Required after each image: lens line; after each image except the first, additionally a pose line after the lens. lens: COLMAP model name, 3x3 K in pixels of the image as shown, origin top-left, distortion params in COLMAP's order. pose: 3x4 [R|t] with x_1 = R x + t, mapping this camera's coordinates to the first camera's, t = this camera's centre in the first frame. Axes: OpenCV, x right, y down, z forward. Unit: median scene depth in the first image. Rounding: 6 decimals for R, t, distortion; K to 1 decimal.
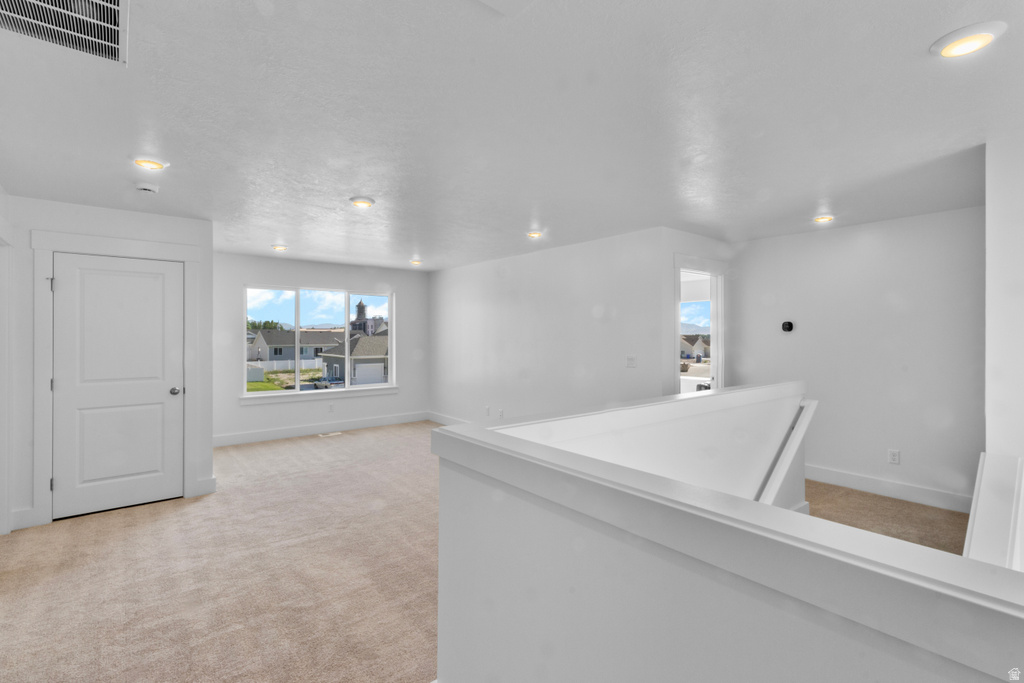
lens RADIAL K [[476.3, 0, 516.2], [0, 476.3, 335.7], [0, 0, 1]] dist [0.004568, 0.000434]
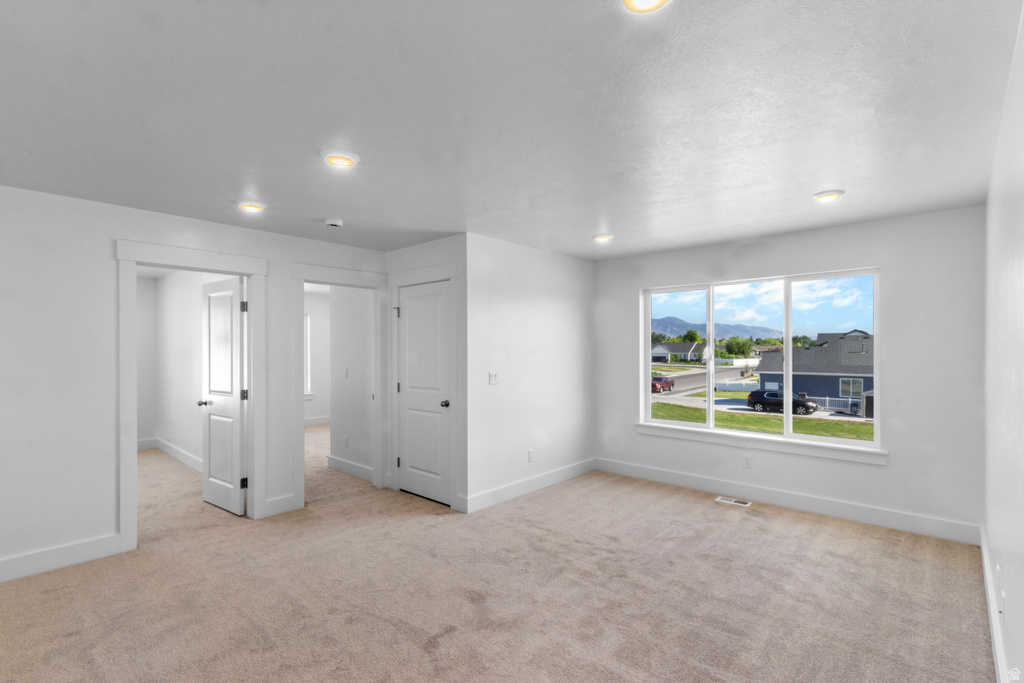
lens RADIAL K [[479.1, 0, 510.6], [0, 479.1, 348.4], [0, 0, 1]] dist [0.009590, 0.000589]
pose [[0.147751, -0.000009, -0.989025, 0.387186], [0.001406, 0.999999, 0.000201, -0.006692], [0.989024, -0.001420, 0.147751, 1.075844]]
